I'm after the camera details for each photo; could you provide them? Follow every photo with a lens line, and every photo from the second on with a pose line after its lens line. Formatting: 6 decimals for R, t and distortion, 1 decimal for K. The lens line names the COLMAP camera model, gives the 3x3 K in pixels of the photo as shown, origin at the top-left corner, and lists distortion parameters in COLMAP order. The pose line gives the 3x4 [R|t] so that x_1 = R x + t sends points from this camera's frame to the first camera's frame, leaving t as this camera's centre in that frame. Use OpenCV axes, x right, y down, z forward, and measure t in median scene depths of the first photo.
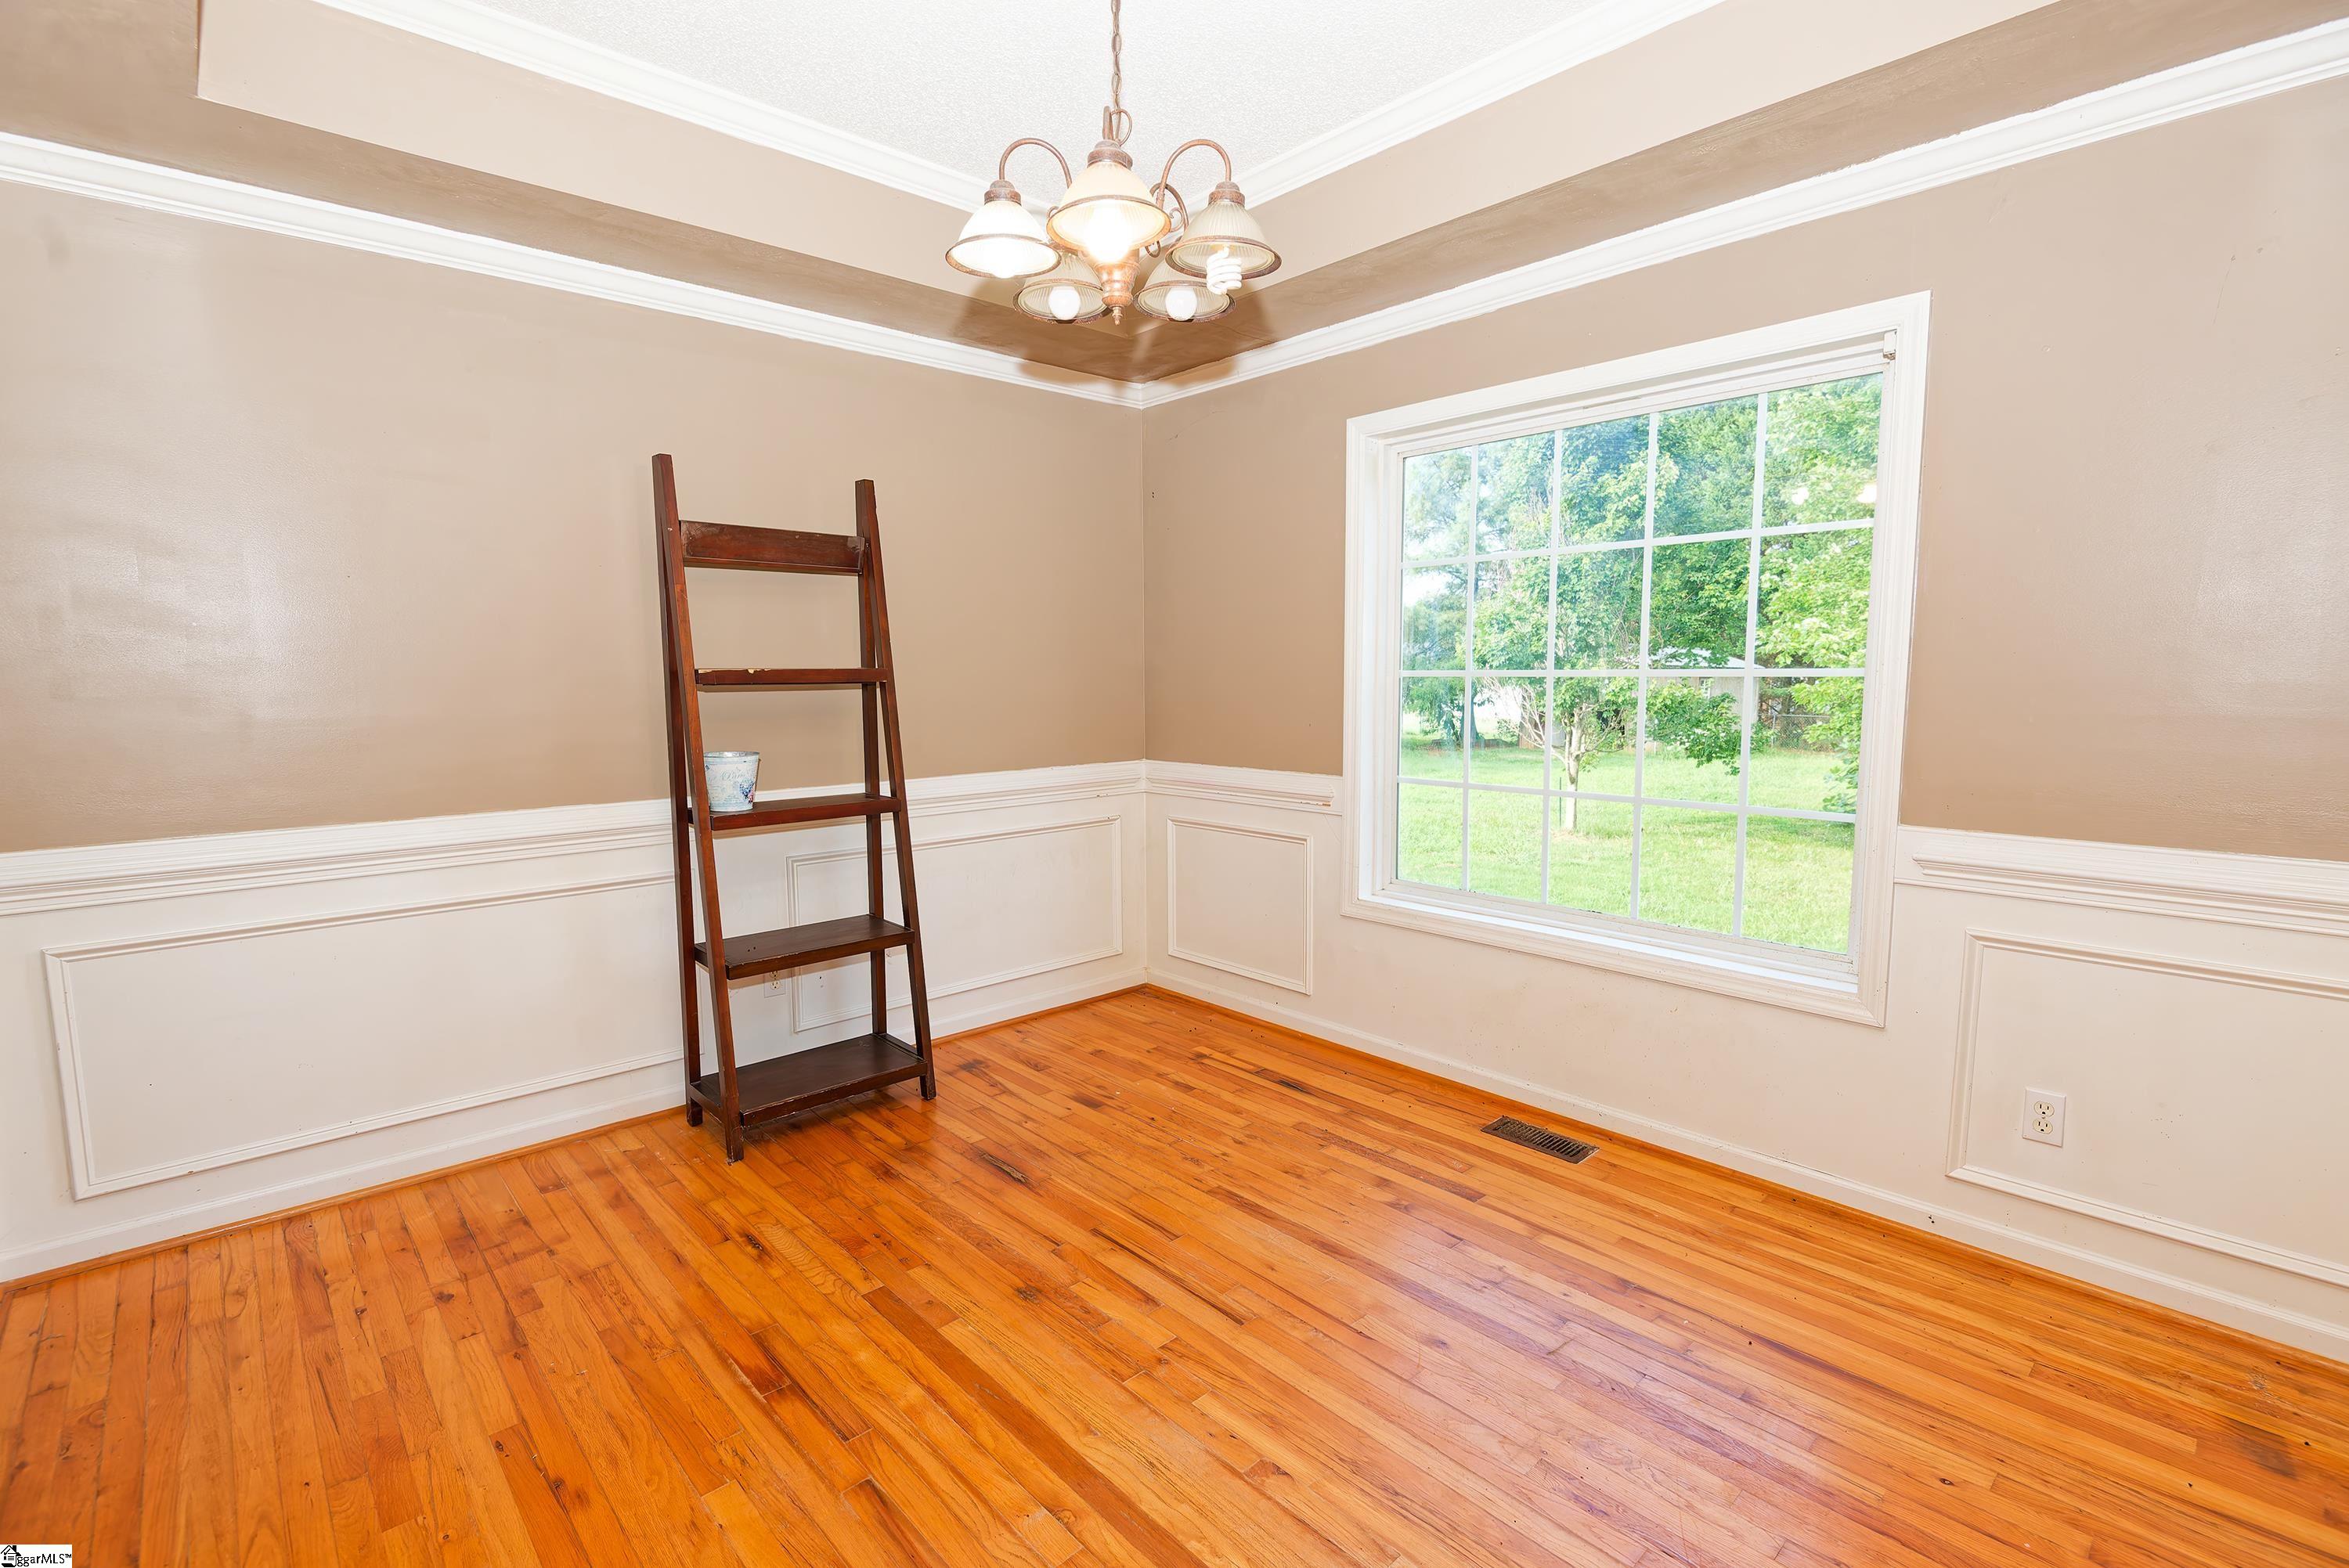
lens RADIAL K [[1069.3, 0, 1170.4], [0, 1069.3, 786.6], [0, 0, 1]] dist [0.001277, -0.007357]
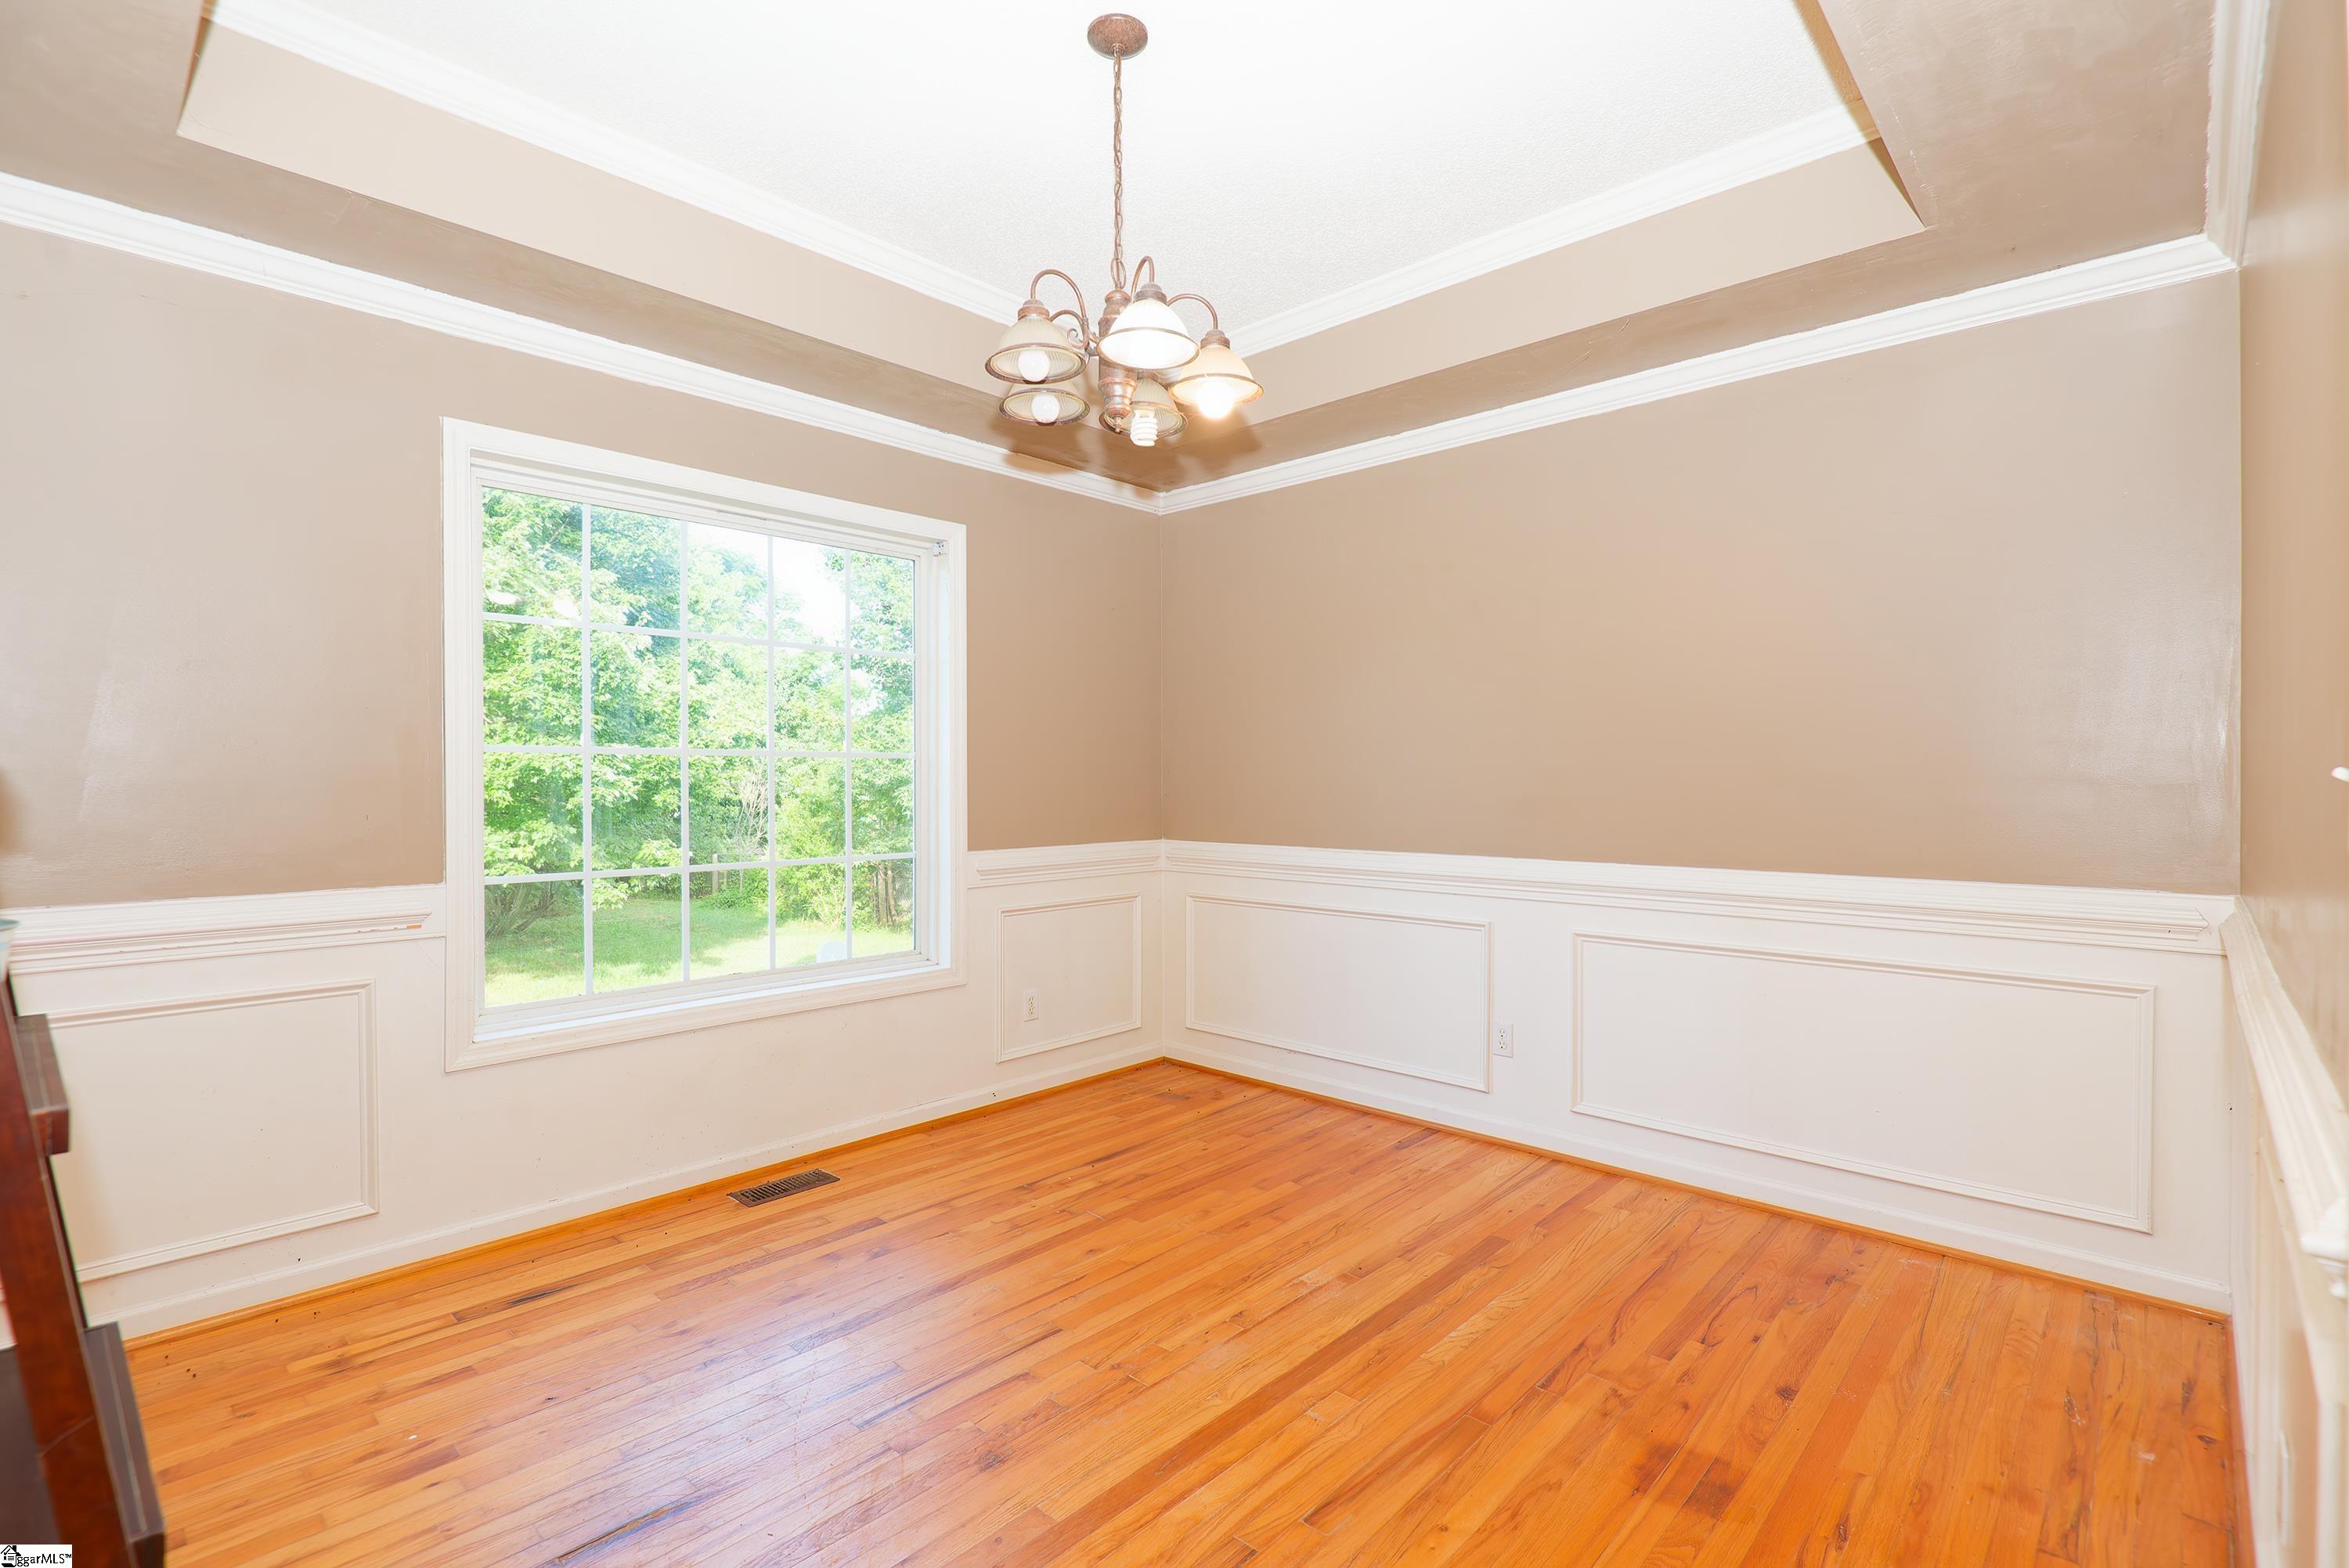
lens RADIAL K [[1069.3, 0, 1170.4], [0, 1069.3, 786.6], [0, 0, 1]] dist [0.001277, -0.007357]
pose [[-0.077089, 0.000488, 0.997024, -0.783214], [0.112092, 0.993664, 0.008181, -0.032556], [-0.990703, 0.112389, -0.076656, 0.694669]]
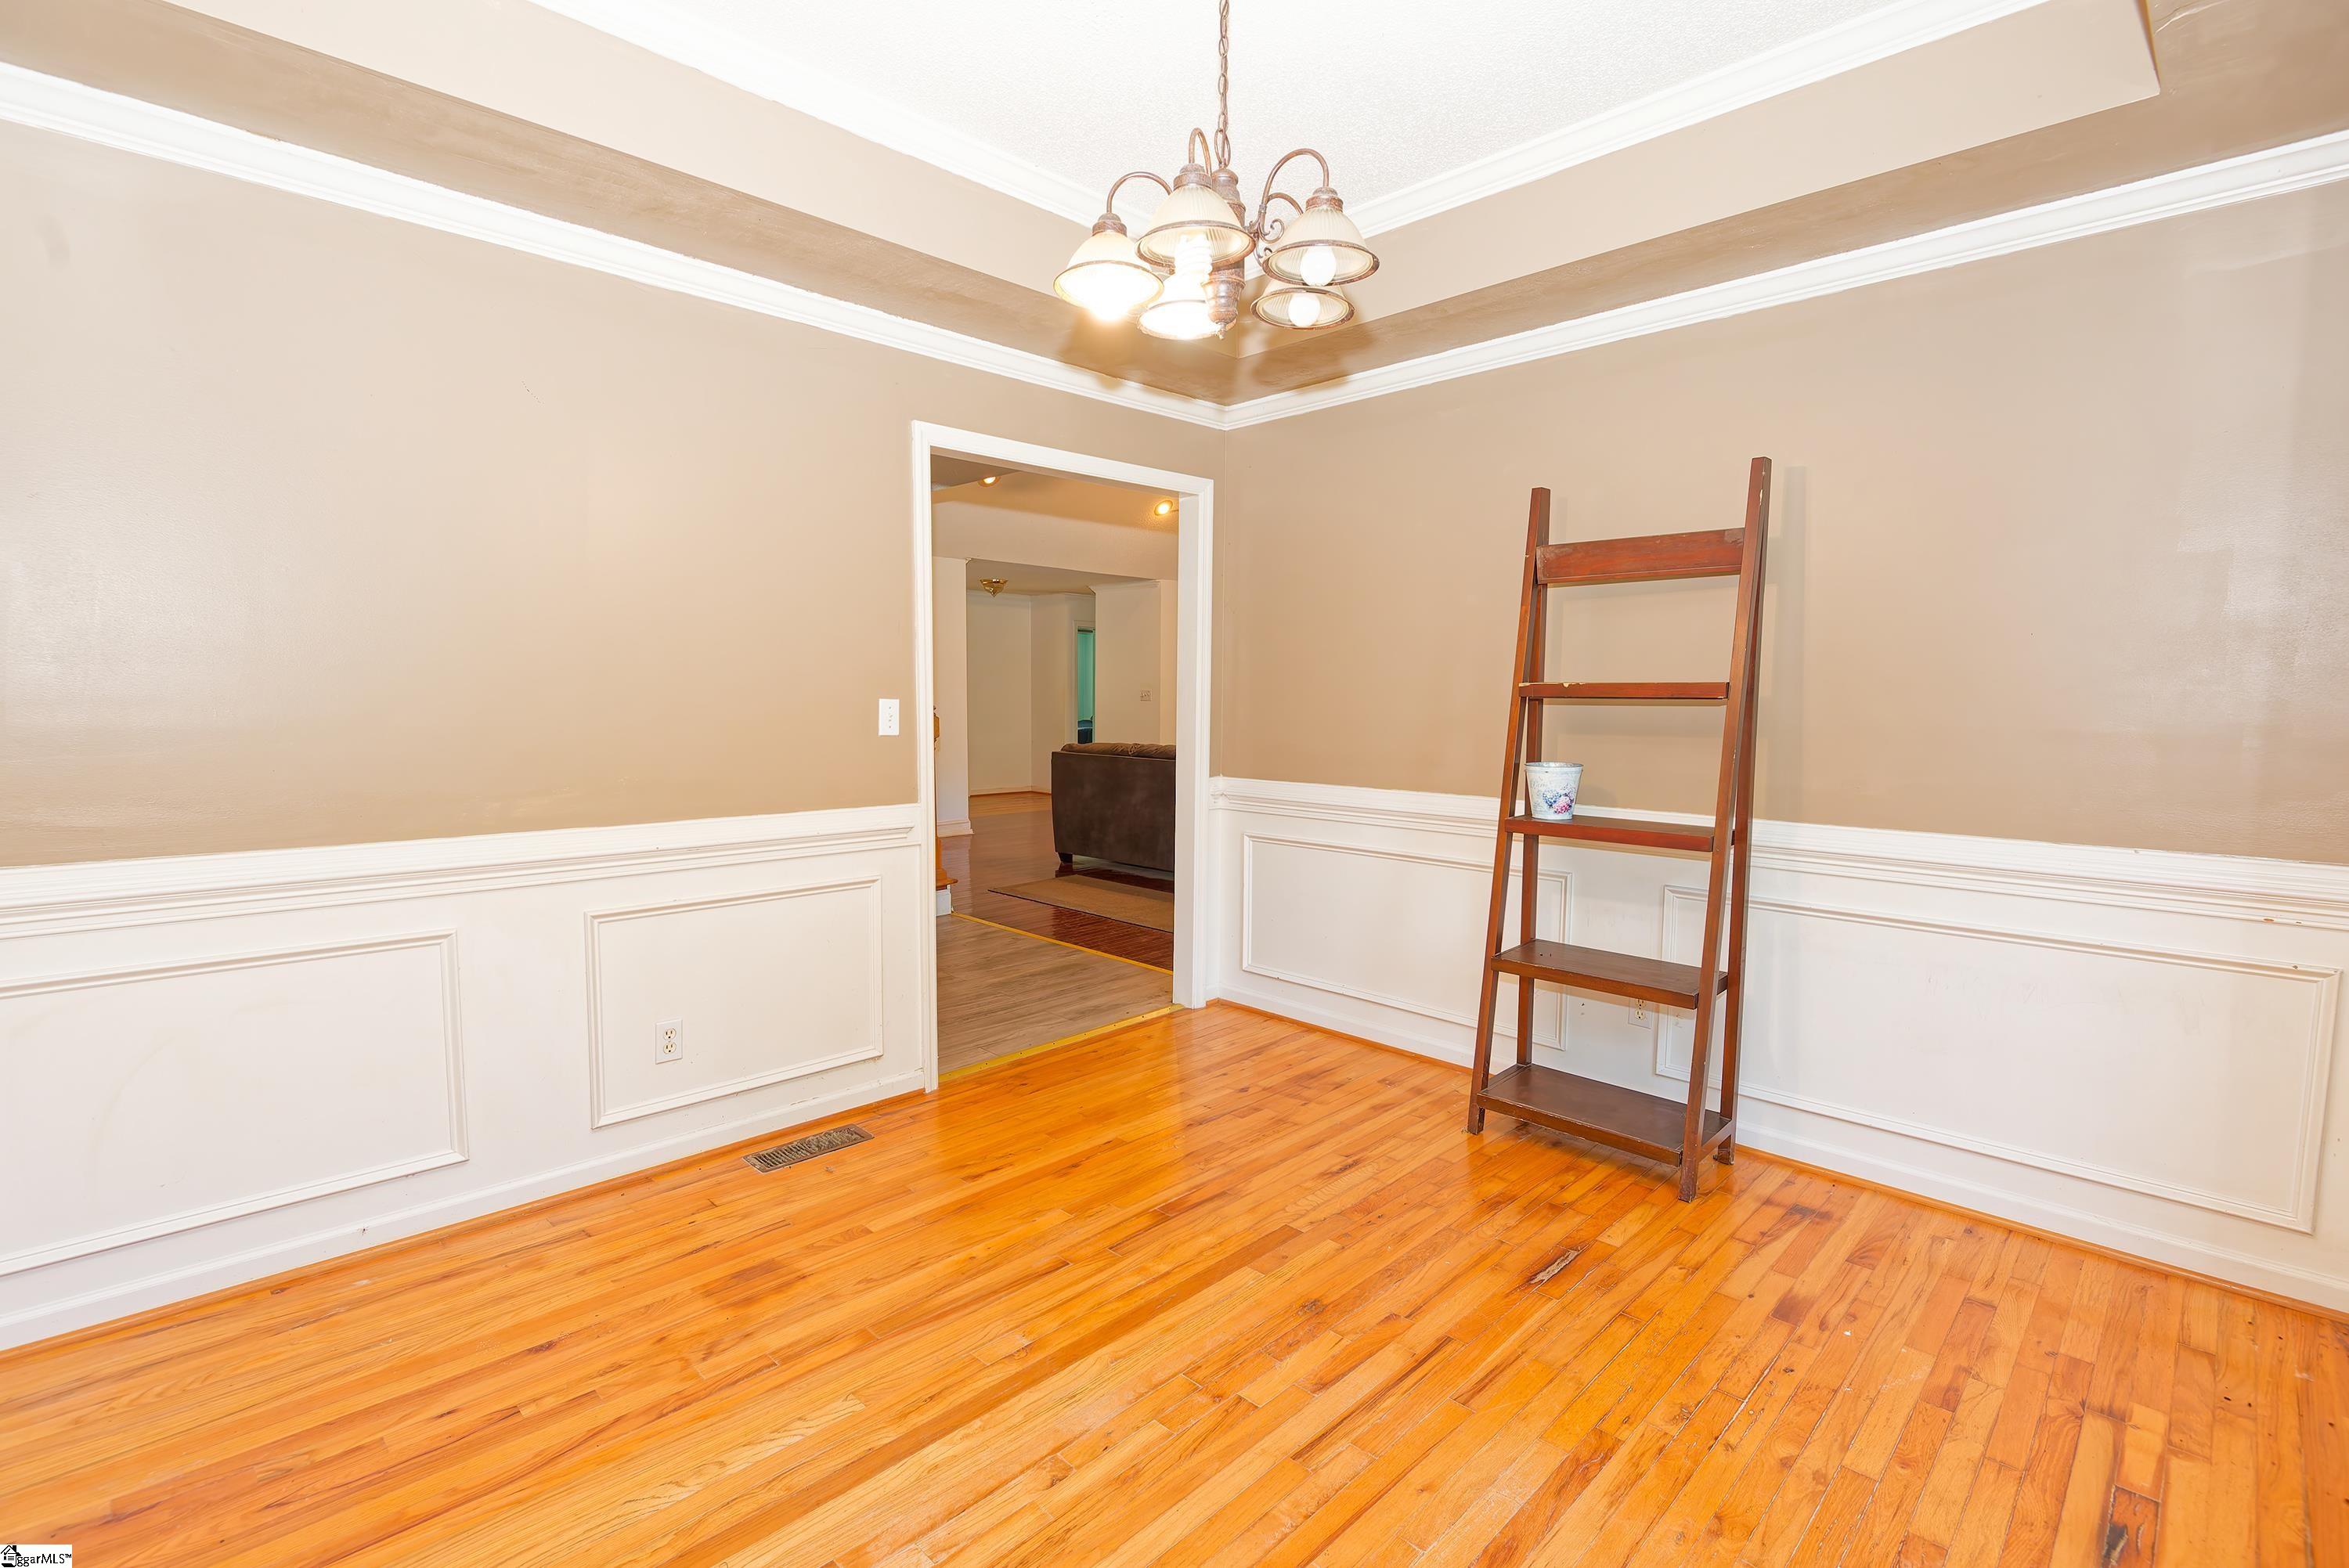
lens RADIAL K [[1069.3, 0, 1170.4], [0, 1069.3, 786.6], [0, 0, 1]] dist [0.001277, -0.007357]
pose [[0.045712, 0.095188, -0.994409, 0.643478], [-0.117041, 0.989104, 0.089300, -0.061927], [0.992074, 0.112305, 0.056355, 0.608132]]
